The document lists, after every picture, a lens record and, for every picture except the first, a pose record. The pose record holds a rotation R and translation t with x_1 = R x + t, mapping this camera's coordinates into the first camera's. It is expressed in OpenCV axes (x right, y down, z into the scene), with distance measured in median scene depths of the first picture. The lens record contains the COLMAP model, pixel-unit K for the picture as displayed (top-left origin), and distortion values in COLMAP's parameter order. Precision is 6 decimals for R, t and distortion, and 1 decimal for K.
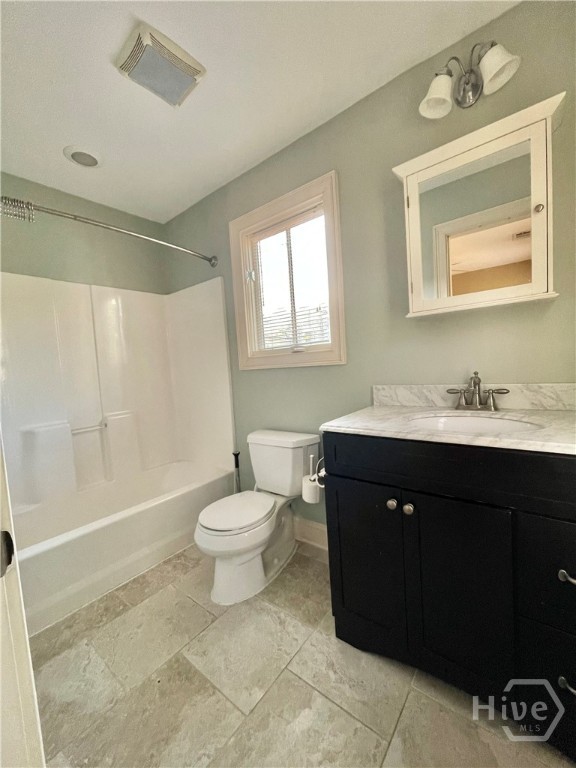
lens RADIAL K [[309.6, 0, 285.7], [0, 309.6, 383.1], [0, 0, 1]] dist [-0.001595, -0.000001]
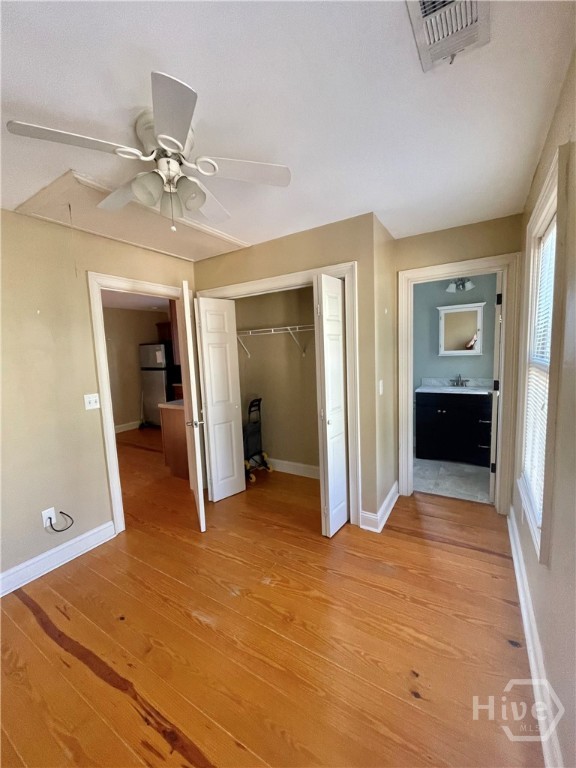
lens RADIAL K [[309.6, 0, 290.3], [0, 309.6, 385.0], [0, 0, 1]] dist [-0.001595, -0.000001]
pose [[0.991838, 0.008727, 0.127207, -1.462947], [-0.013314, 0.999290, 0.035253, -0.015414], [-0.126809, -0.036659, 0.991250, -1.865762]]
